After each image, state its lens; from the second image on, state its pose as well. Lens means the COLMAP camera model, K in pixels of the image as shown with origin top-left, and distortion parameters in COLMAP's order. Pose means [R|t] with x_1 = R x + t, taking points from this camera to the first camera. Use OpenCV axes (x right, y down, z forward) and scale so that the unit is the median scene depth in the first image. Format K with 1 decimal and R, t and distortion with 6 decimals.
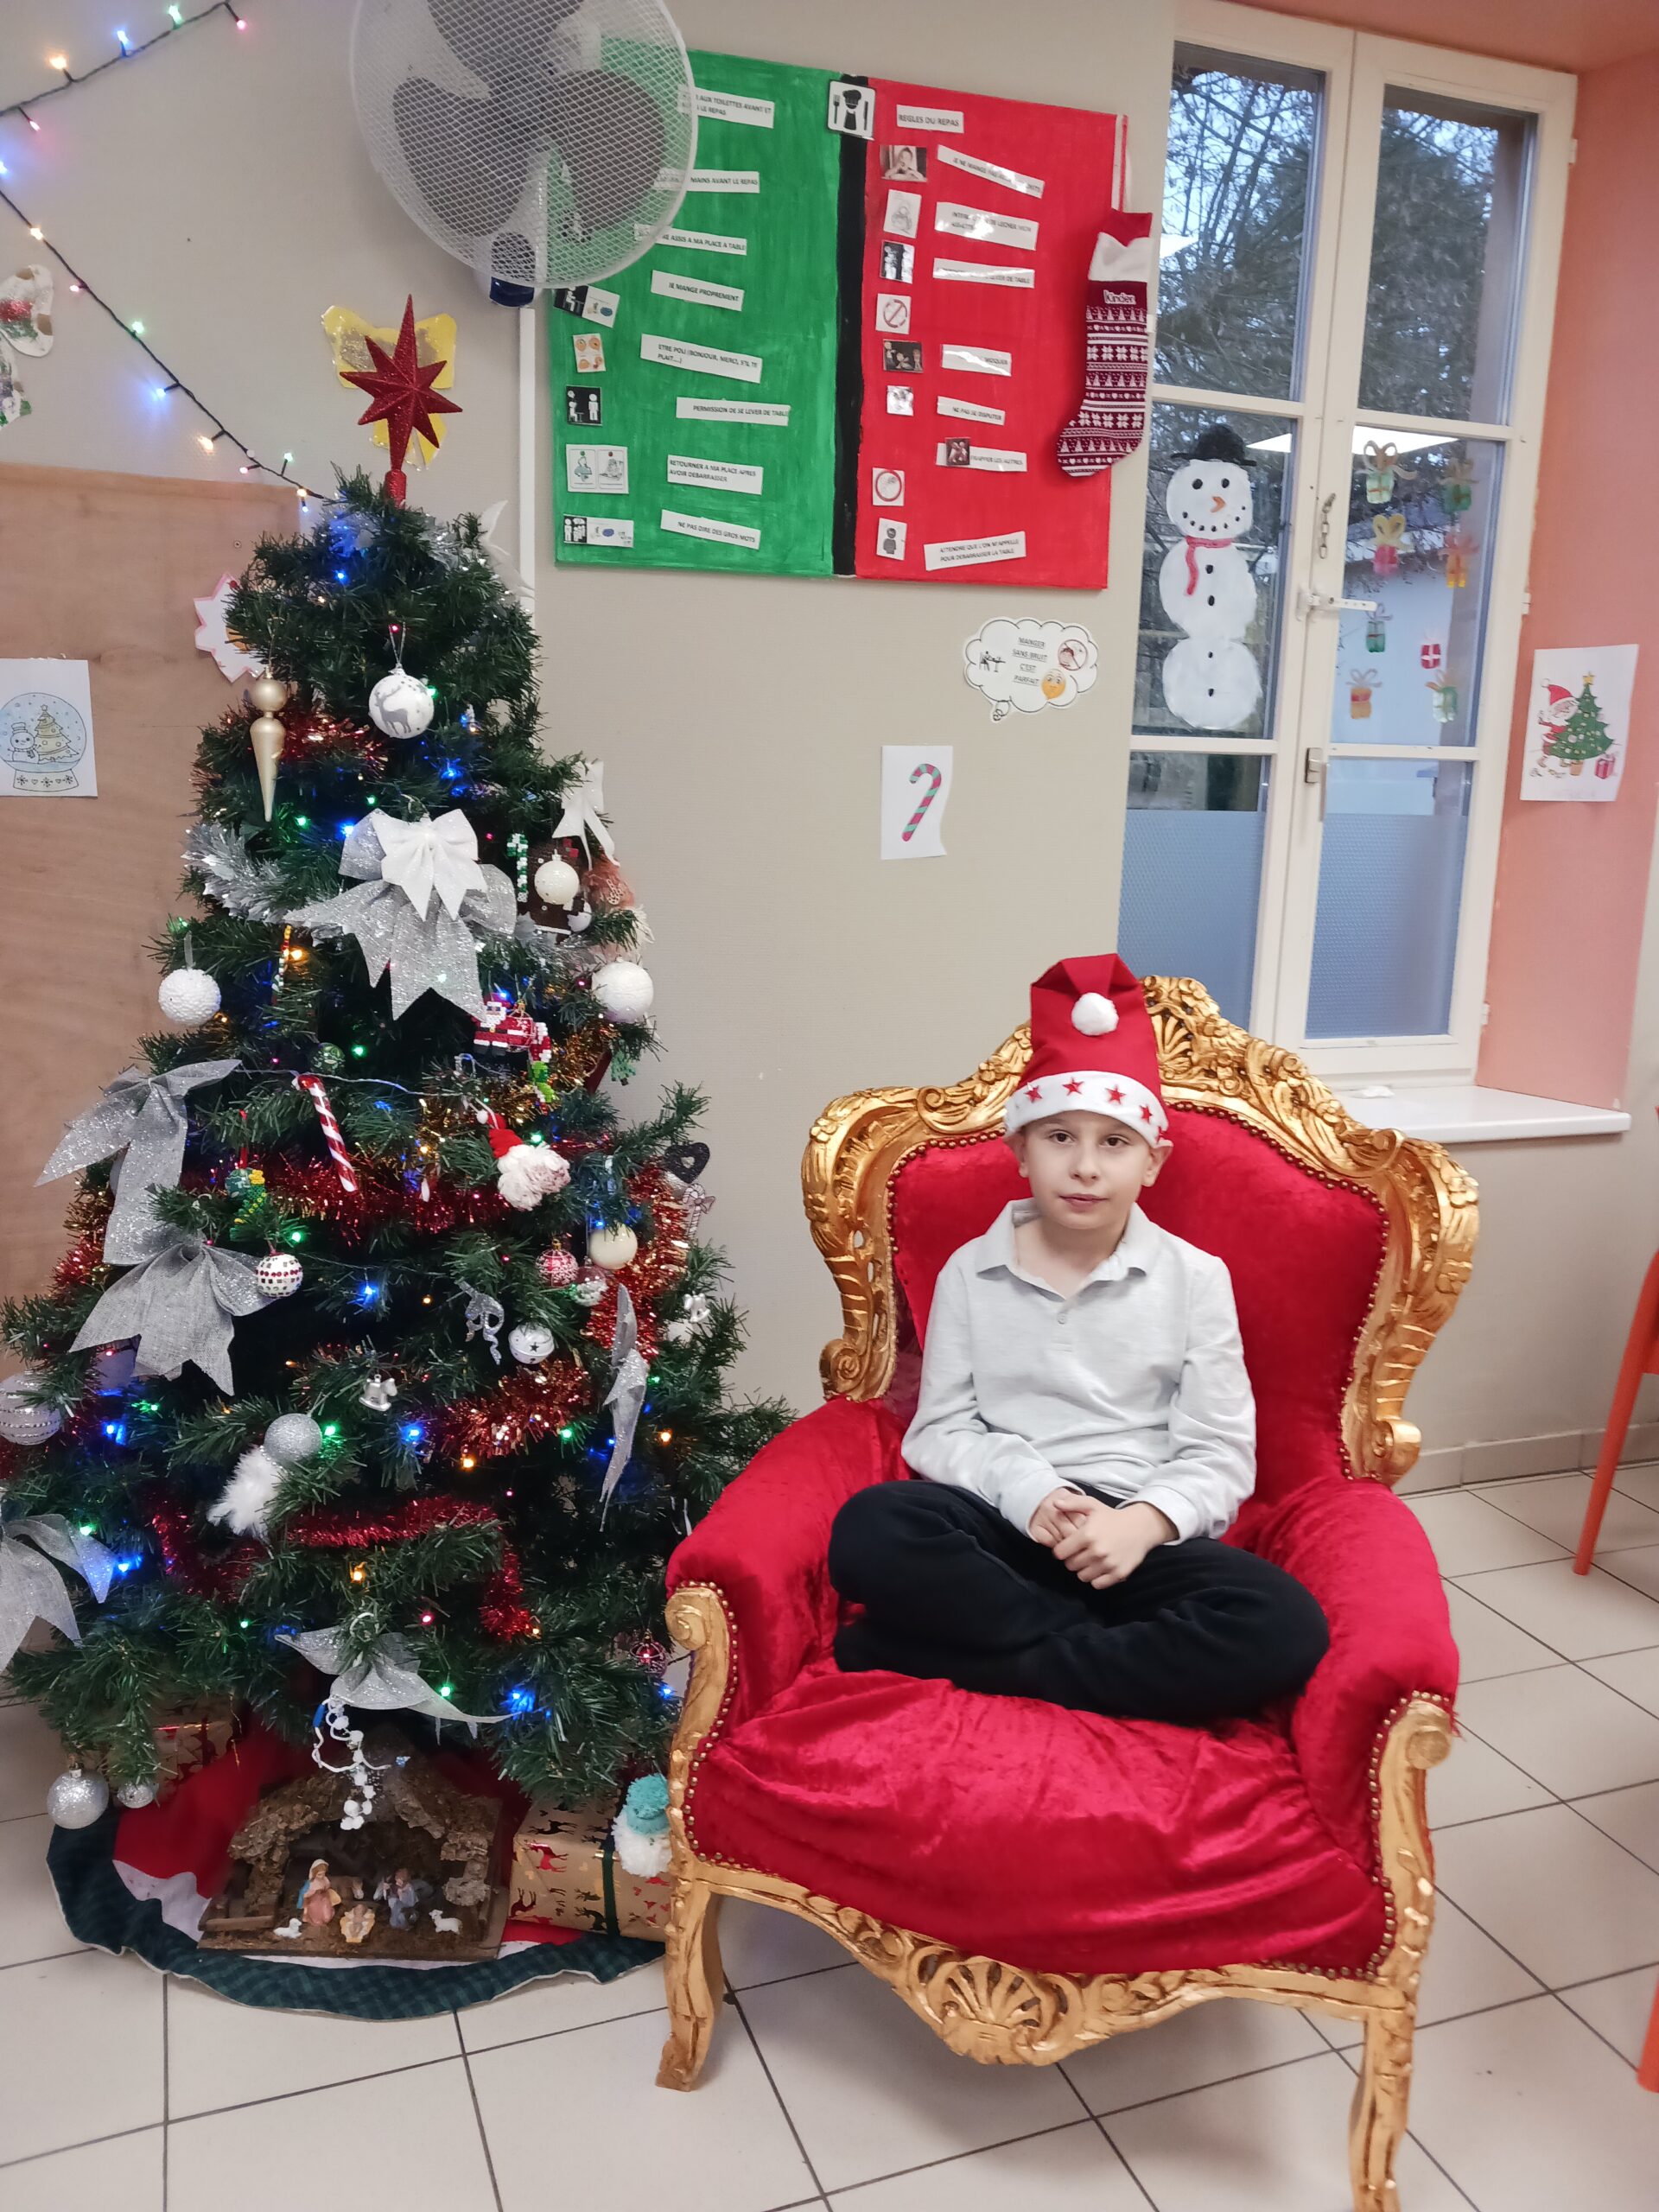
lens RADIAL K [[1740.6, 0, 848.8], [0, 1740.6, 1119.8], [0, 0, 1]] dist [0.008388, -0.012150]
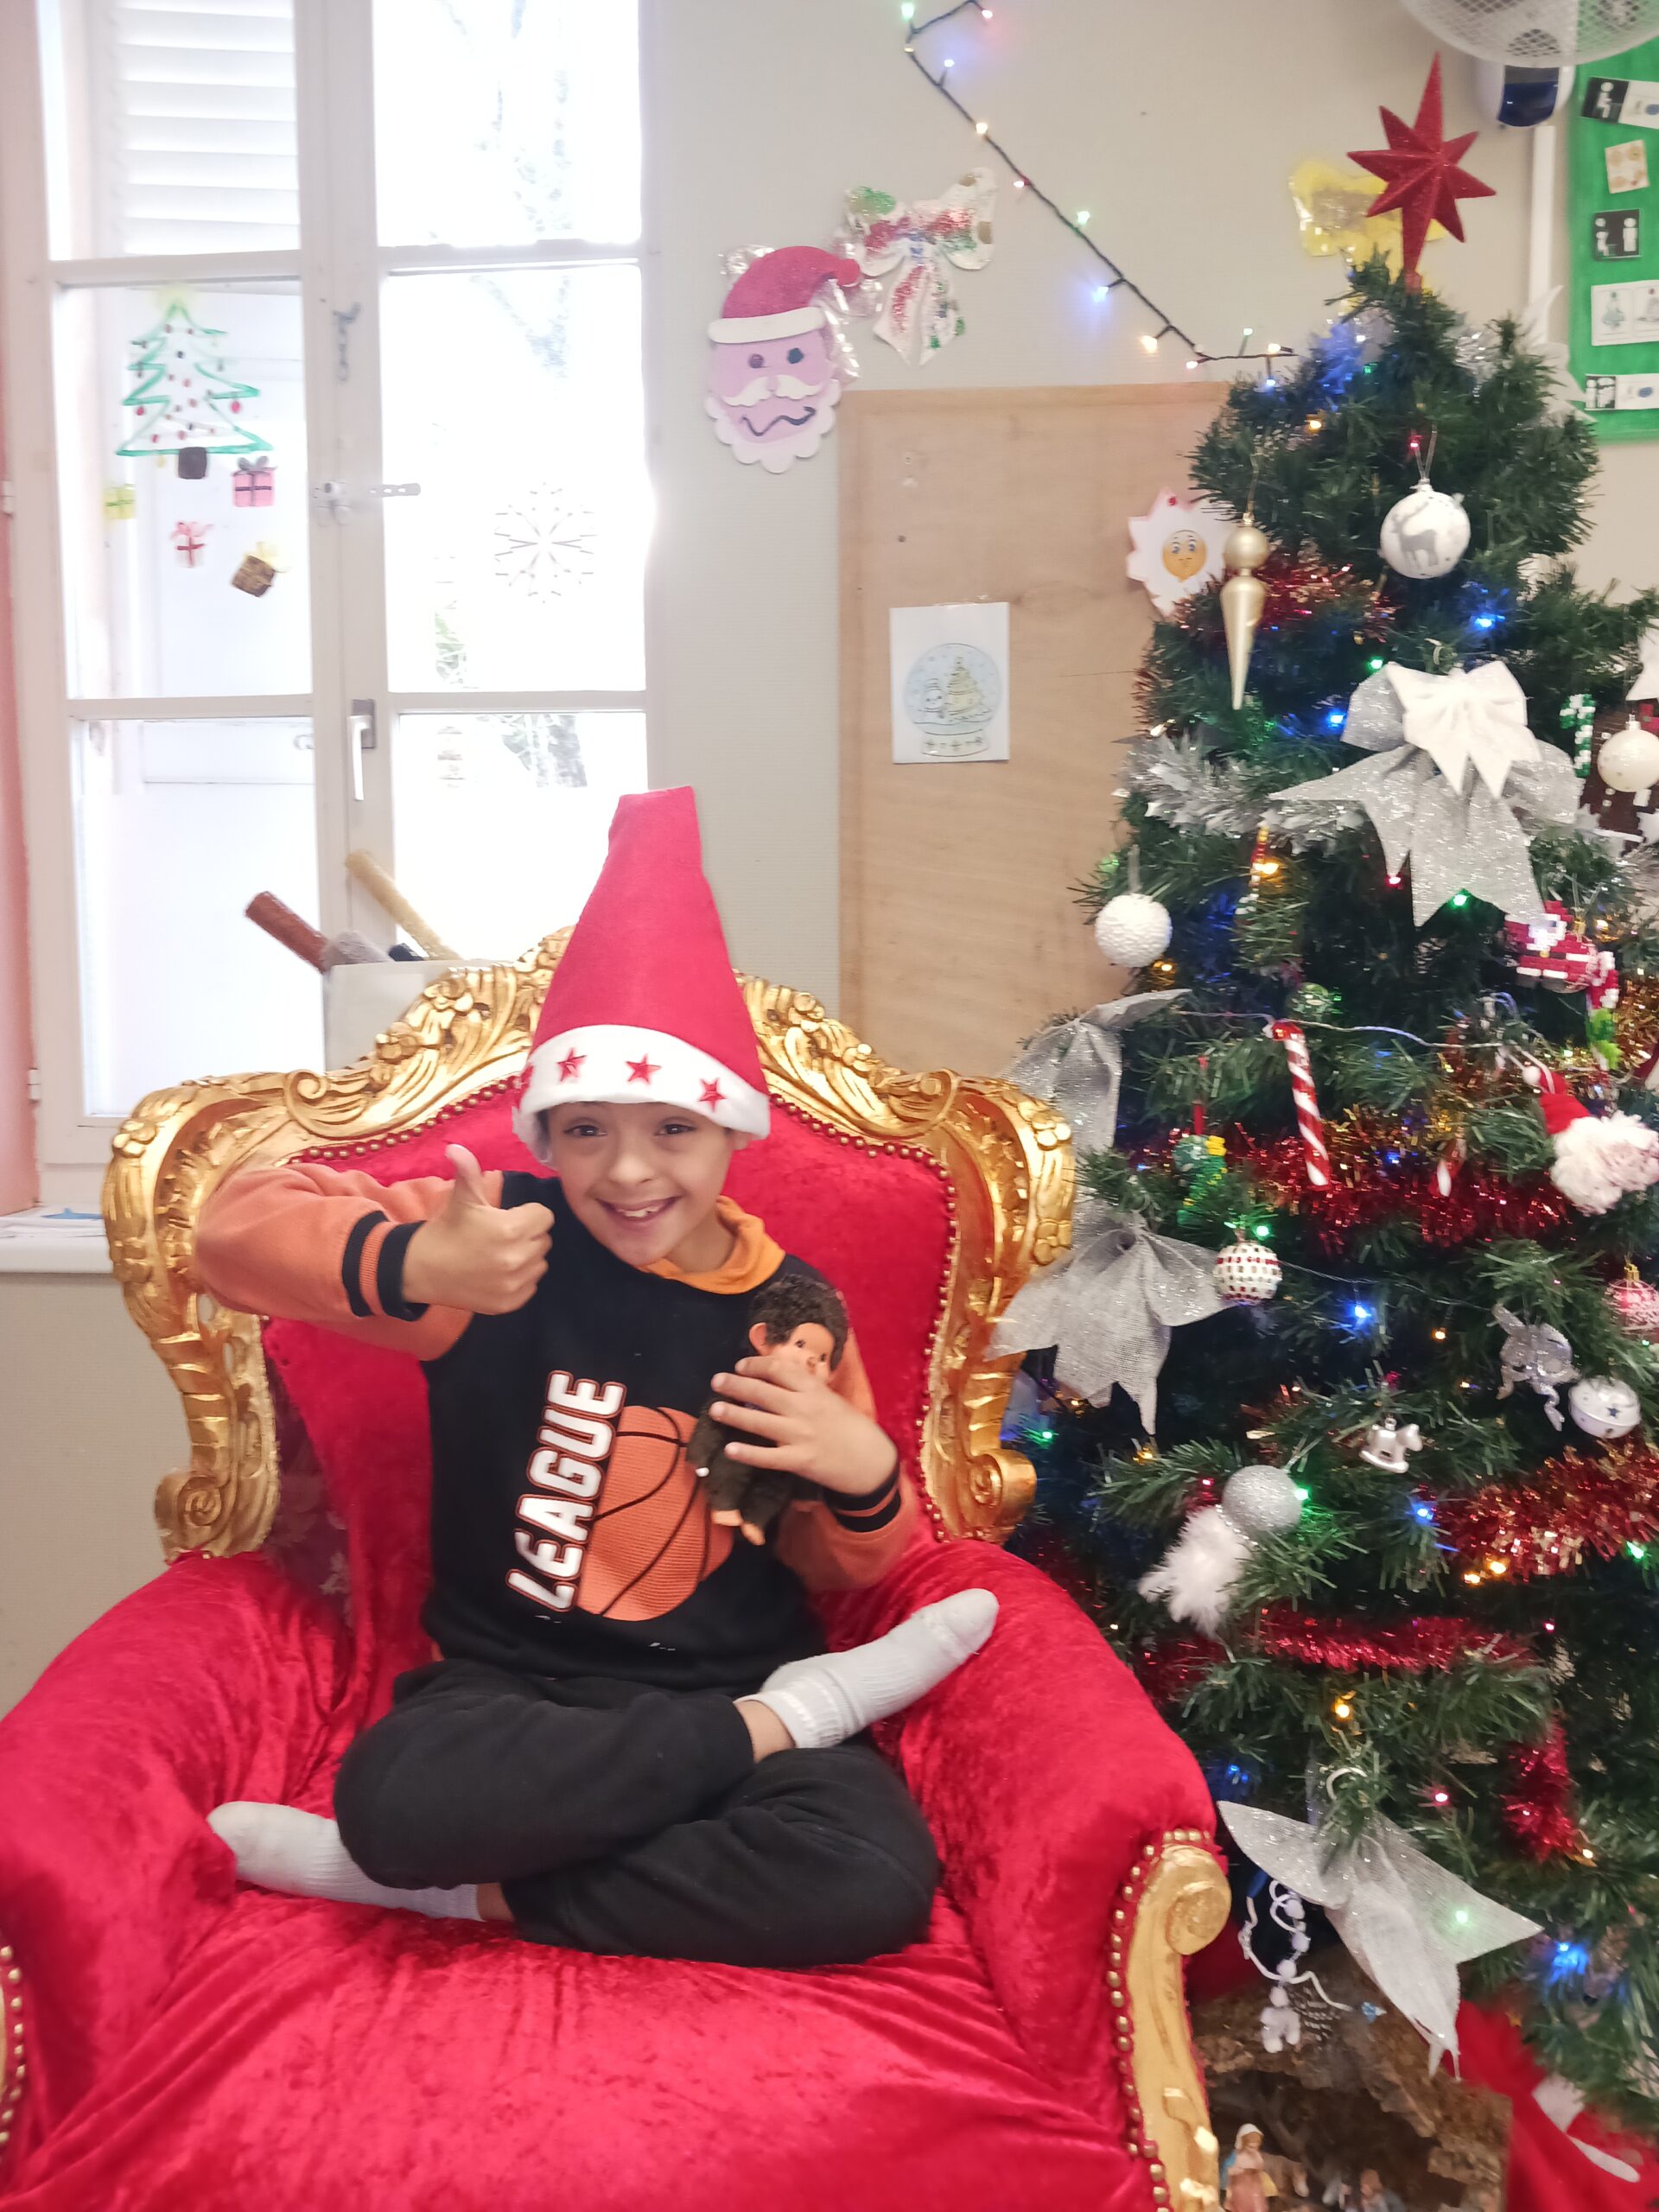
lens RADIAL K [[1756.8, 0, 837.2], [0, 1756.8, 1096.8], [0, 0, 1]] dist [0.054980, -0.067459]
pose [[0.900427, 0.007647, -0.434940, -0.140349], [-0.058733, 0.992827, -0.104136, 0.090446], [0.431024, 0.119312, 0.894418, 0.221663]]
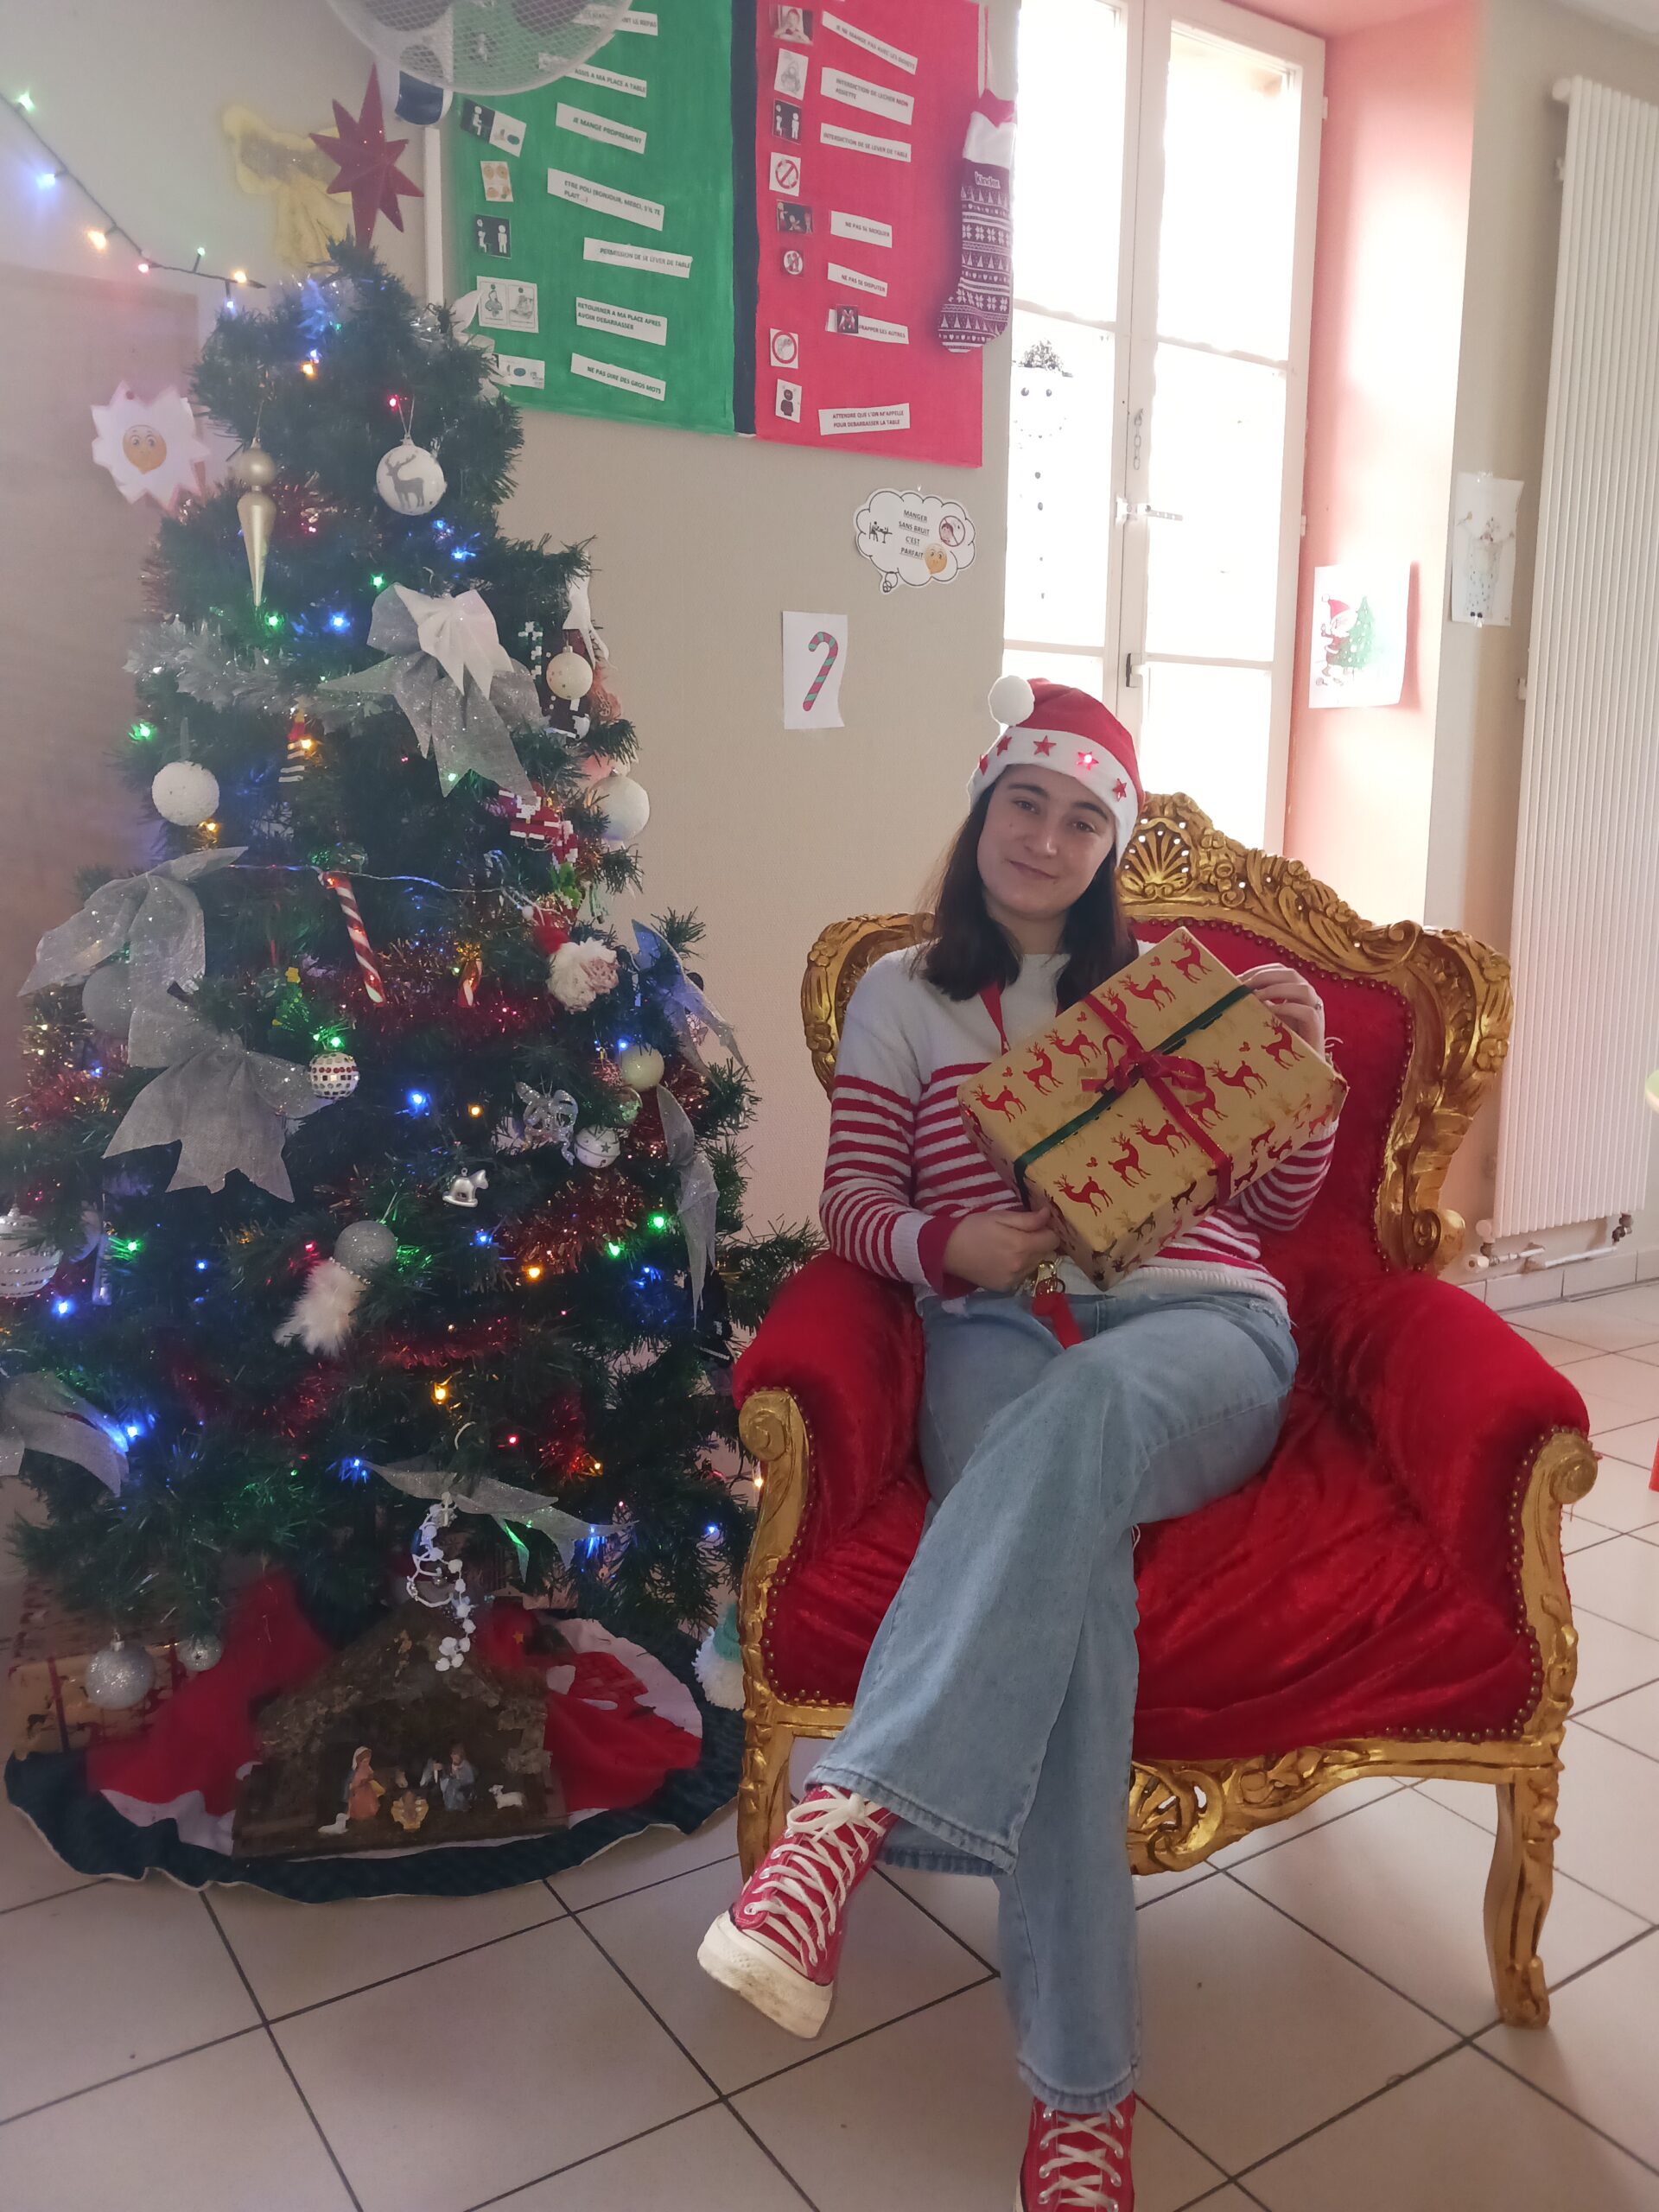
lens RADIAL K [[1753.8, 0, 873.6], [0, 1753.8, 1102.3], [0, 0, 1]] dist [0.005914, 0.008398]
pose [[0.972790, -0.053617, 0.225400, -0.228637], [0.062316, 0.997554, -0.031655, 0.132979], [-0.223152, 0.044840, 0.973752, 0.034326]]
